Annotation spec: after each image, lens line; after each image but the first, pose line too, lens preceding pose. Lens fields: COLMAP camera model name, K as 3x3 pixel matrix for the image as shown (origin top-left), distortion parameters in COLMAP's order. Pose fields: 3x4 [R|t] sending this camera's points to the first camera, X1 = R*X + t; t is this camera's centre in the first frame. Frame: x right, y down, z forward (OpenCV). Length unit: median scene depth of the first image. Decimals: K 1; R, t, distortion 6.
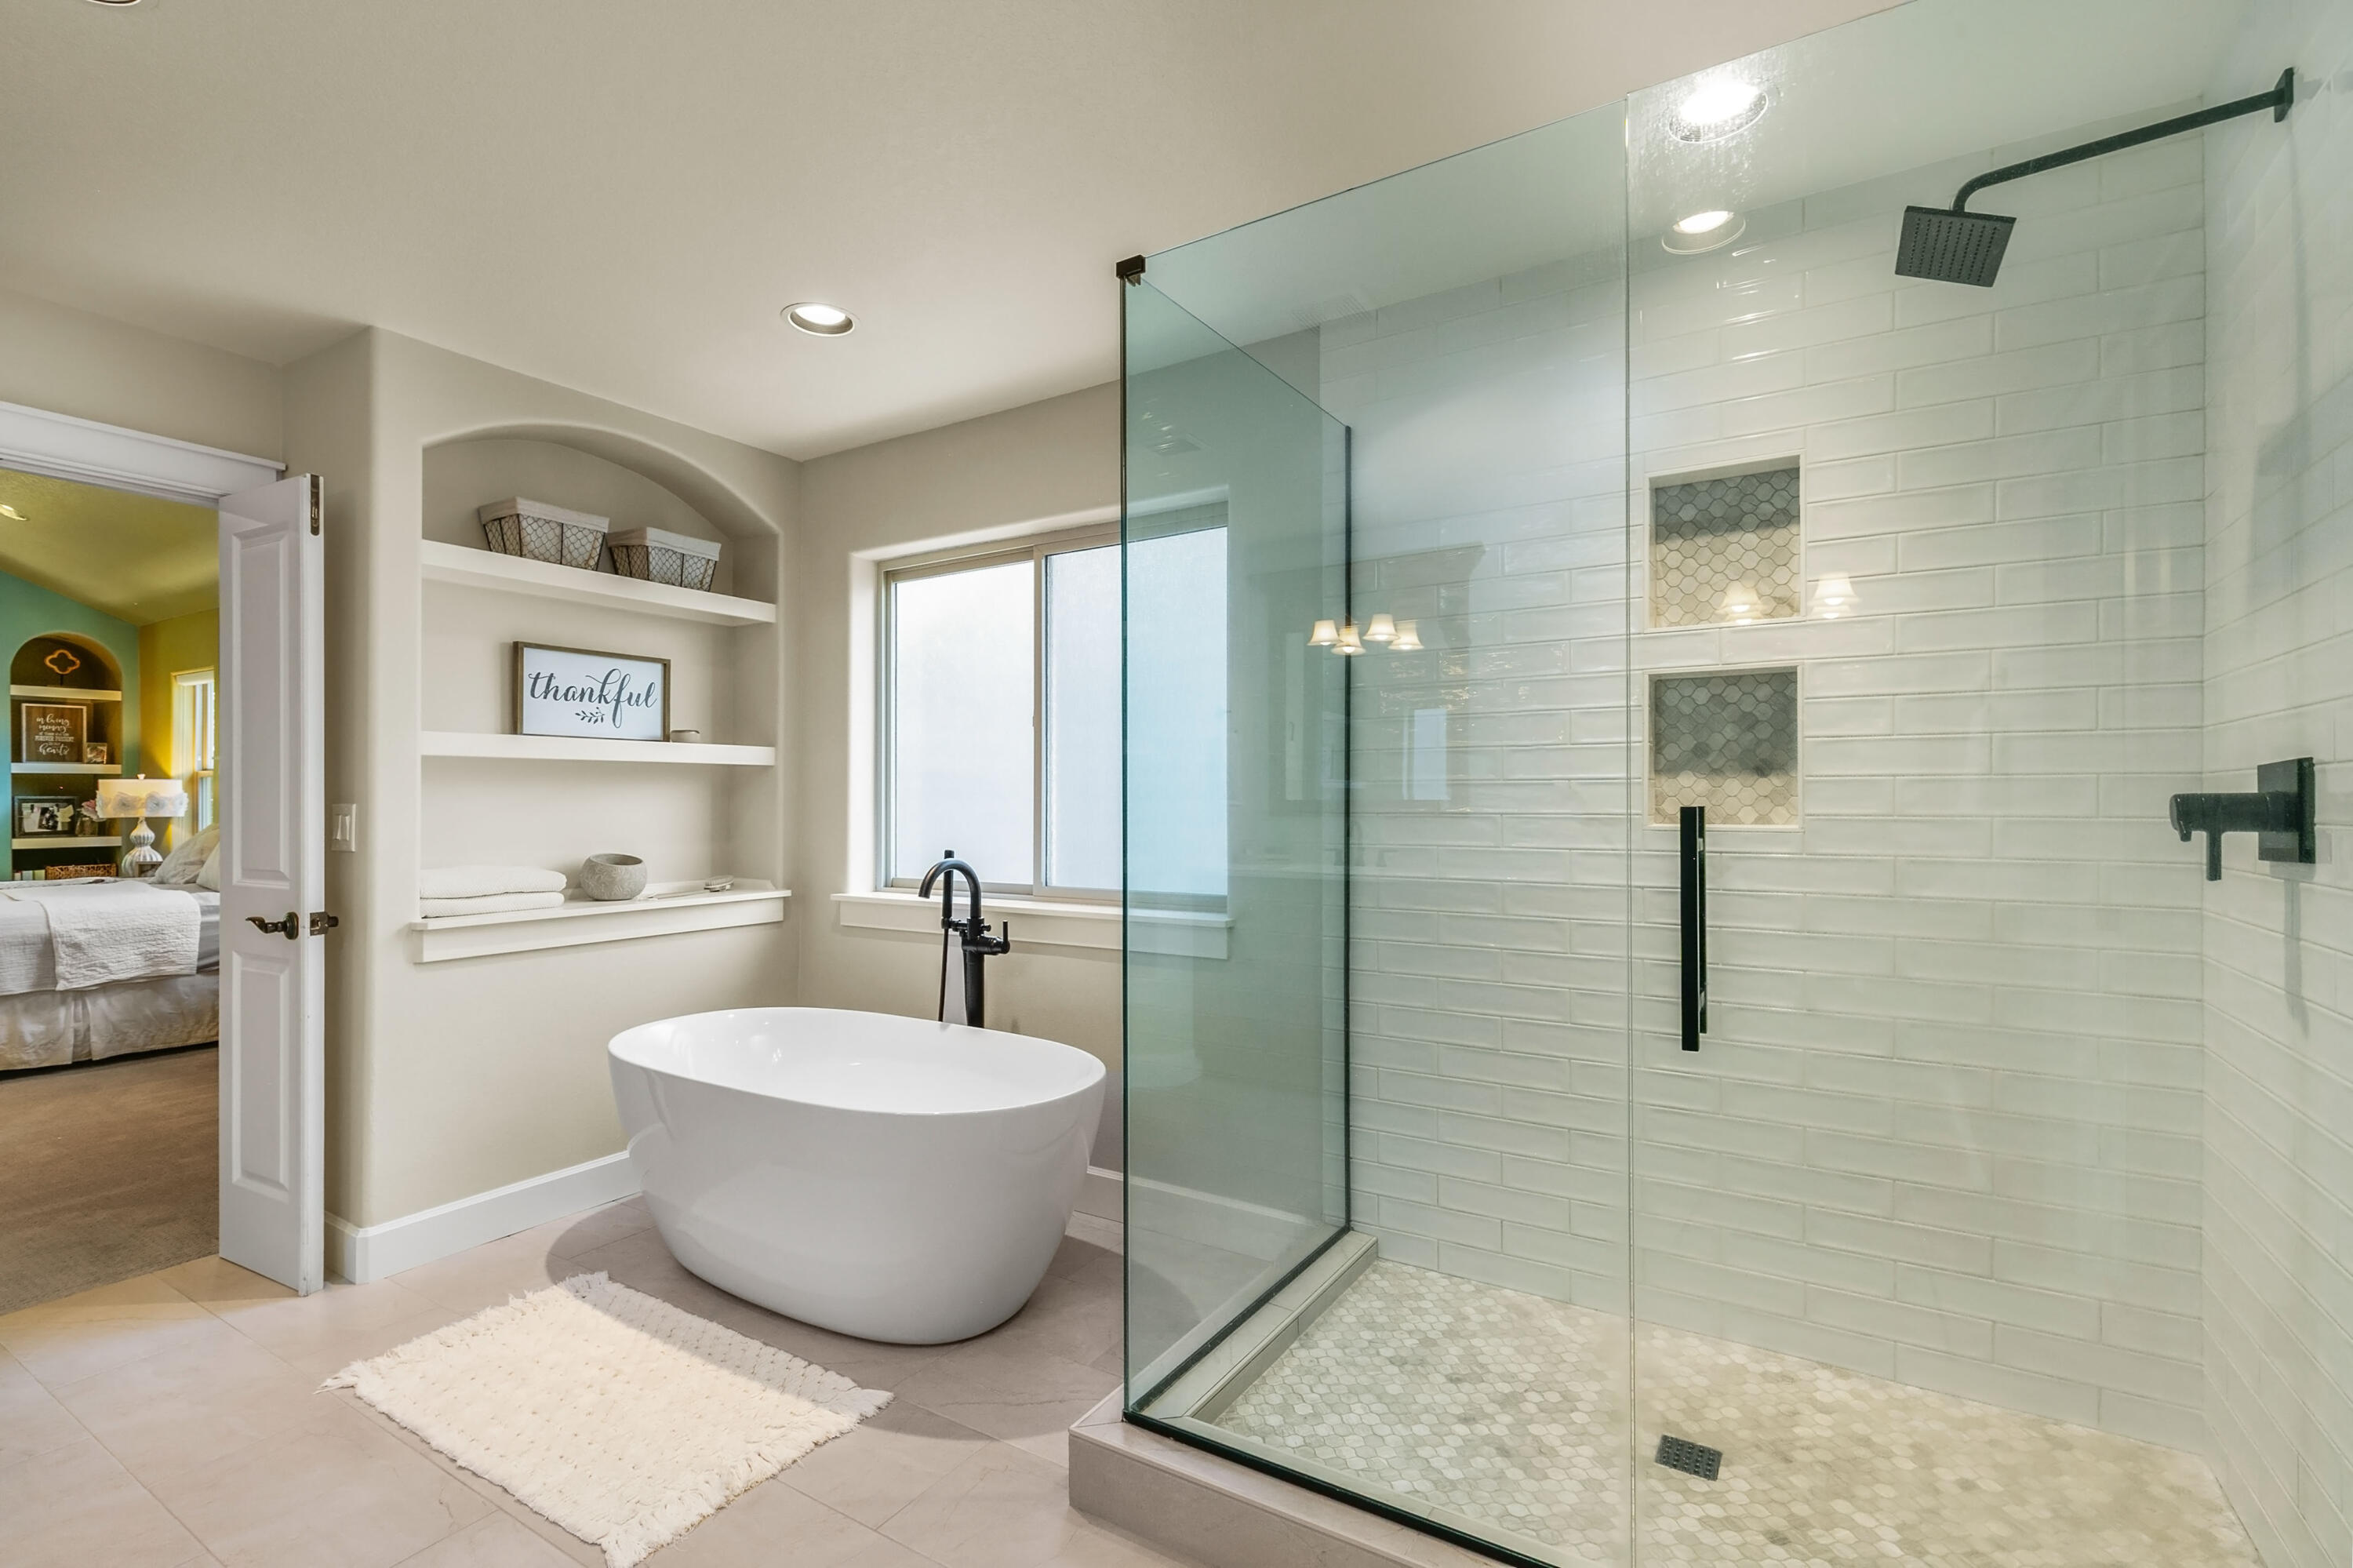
lens RADIAL K [[1070.0, 0, 1186.8], [0, 1070.0, 807.8], [0, 0, 1]] dist [0.003767, -0.000505]
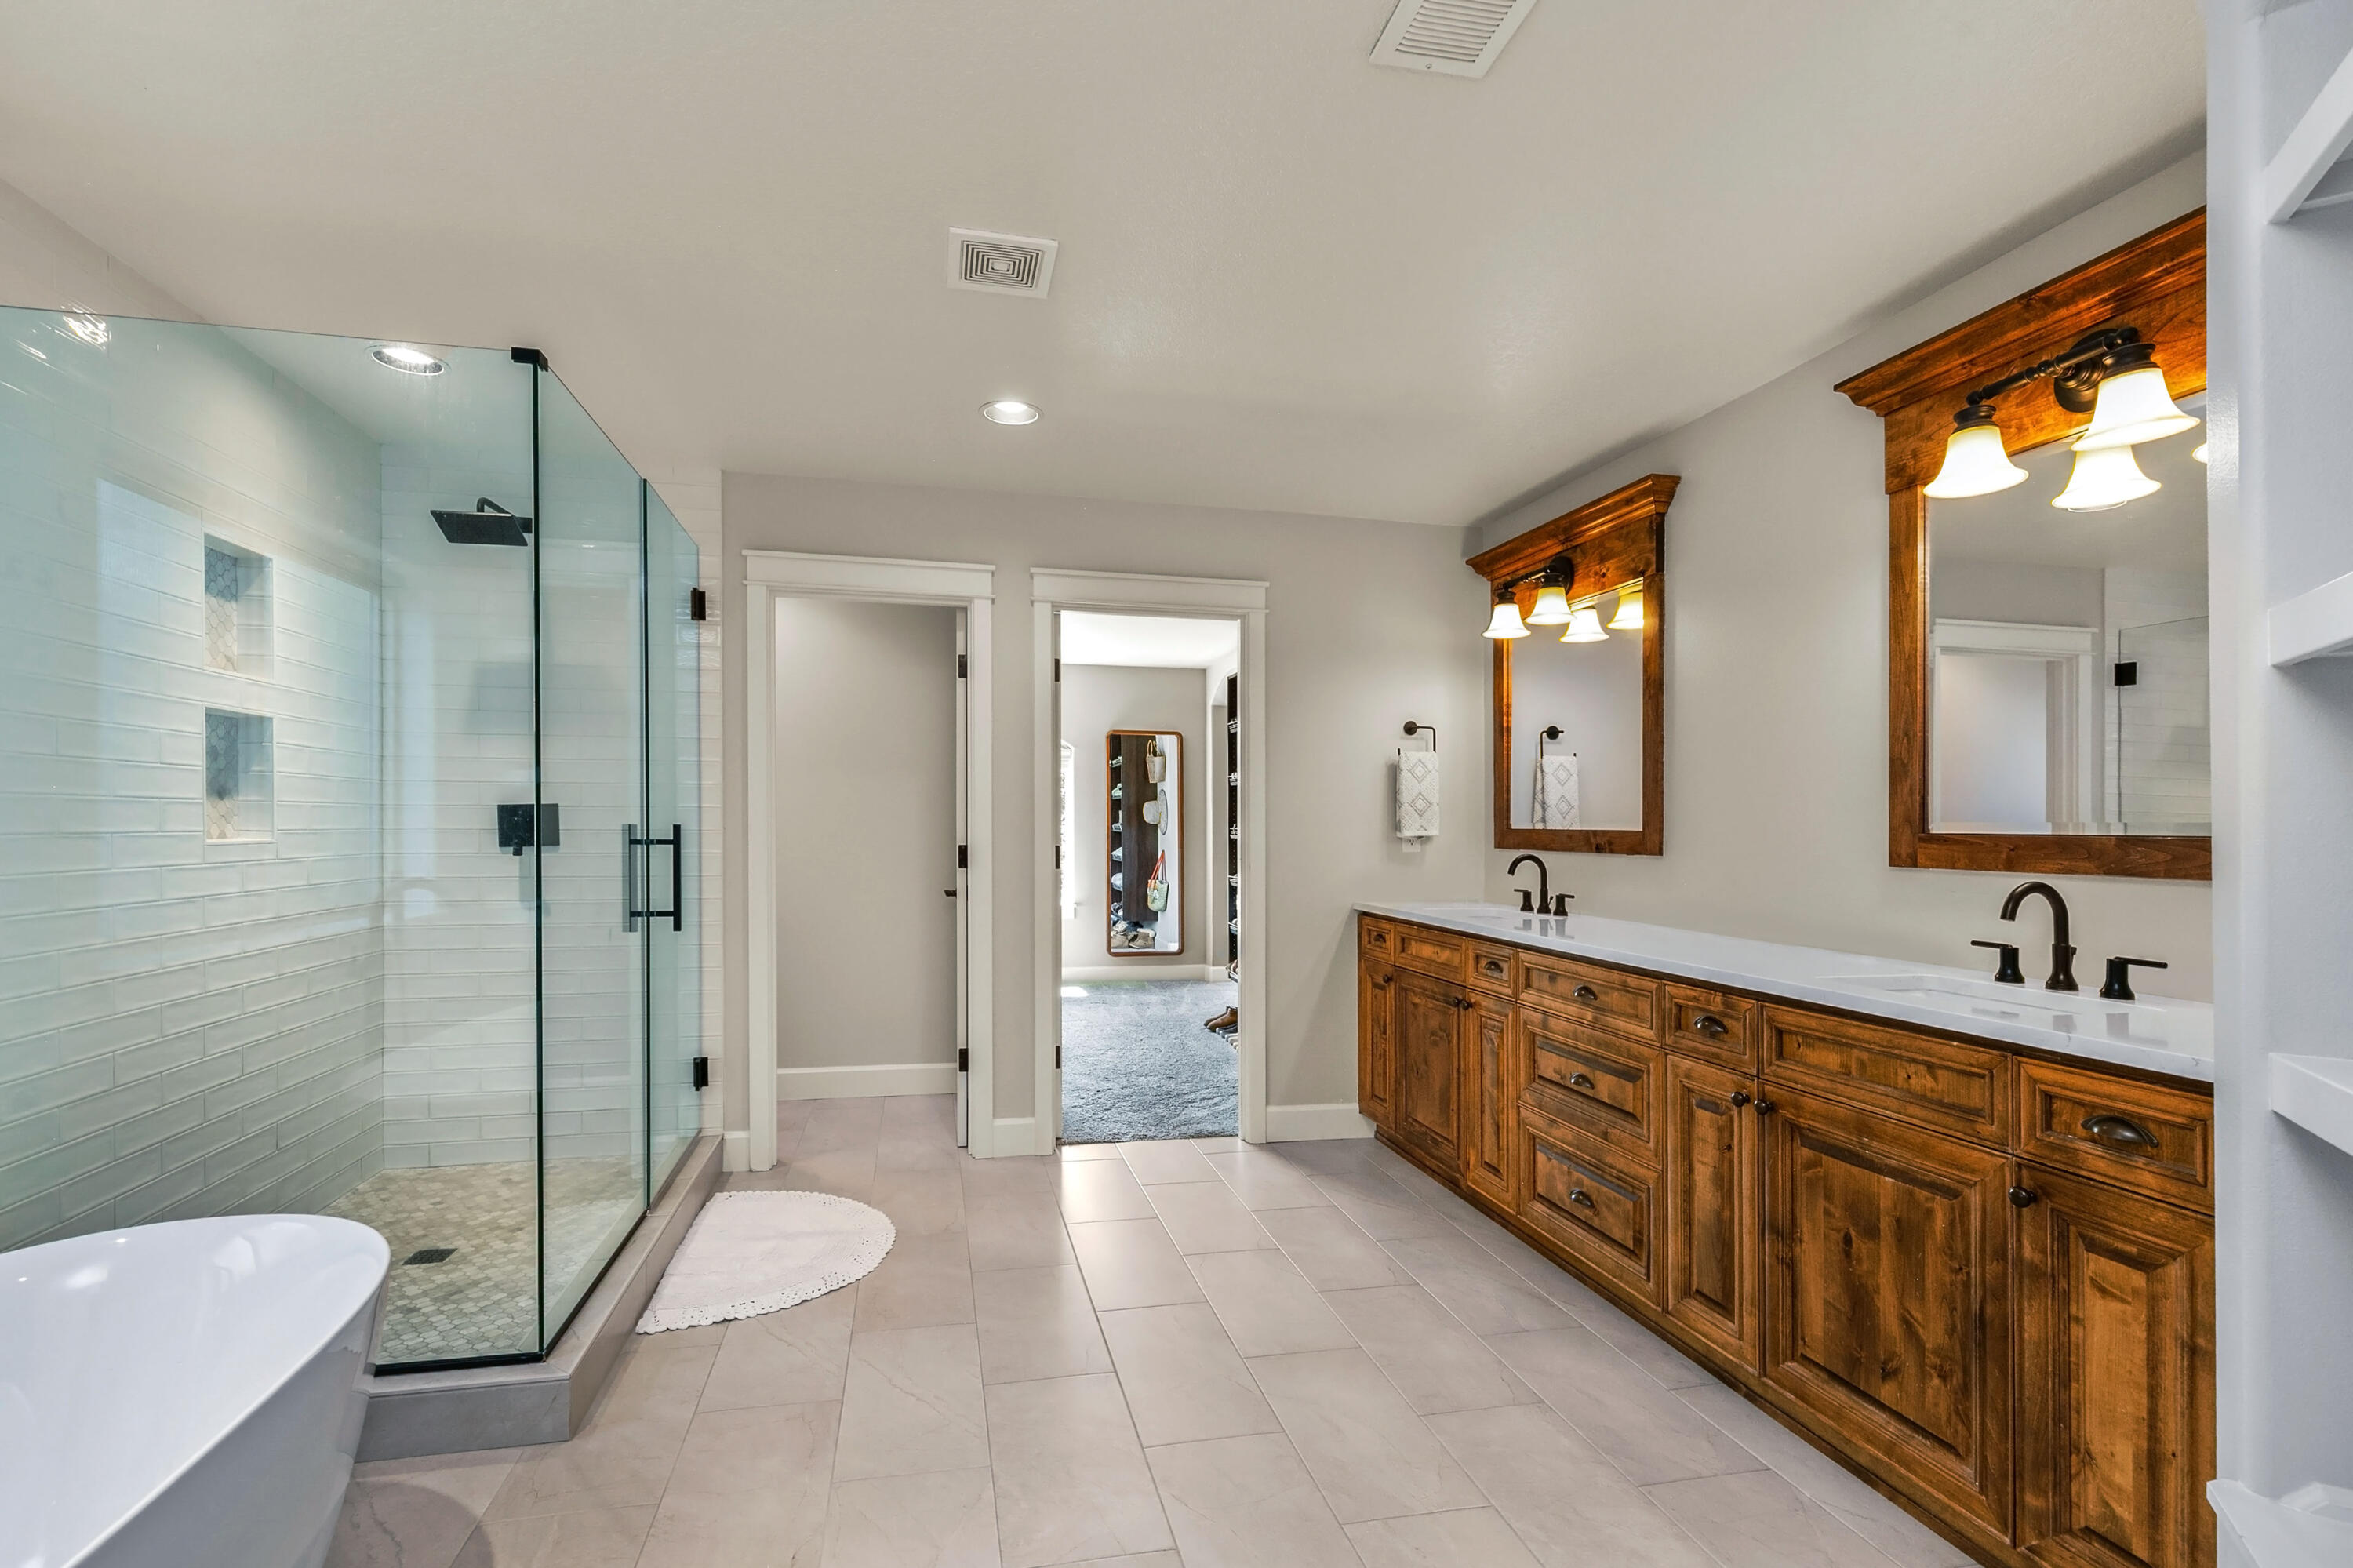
lens RADIAL K [[1090.4, 0, 1173.3], [0, 1090.4, 802.5], [0, 0, 1]] dist [0.006359, -0.000180]
pose [[-0.702903, 0.011240, 0.711196, -0.284447], [0.002691, 0.999910, -0.013143, -0.001562], [-0.711280, -0.007324, -0.702870, 0.280007]]
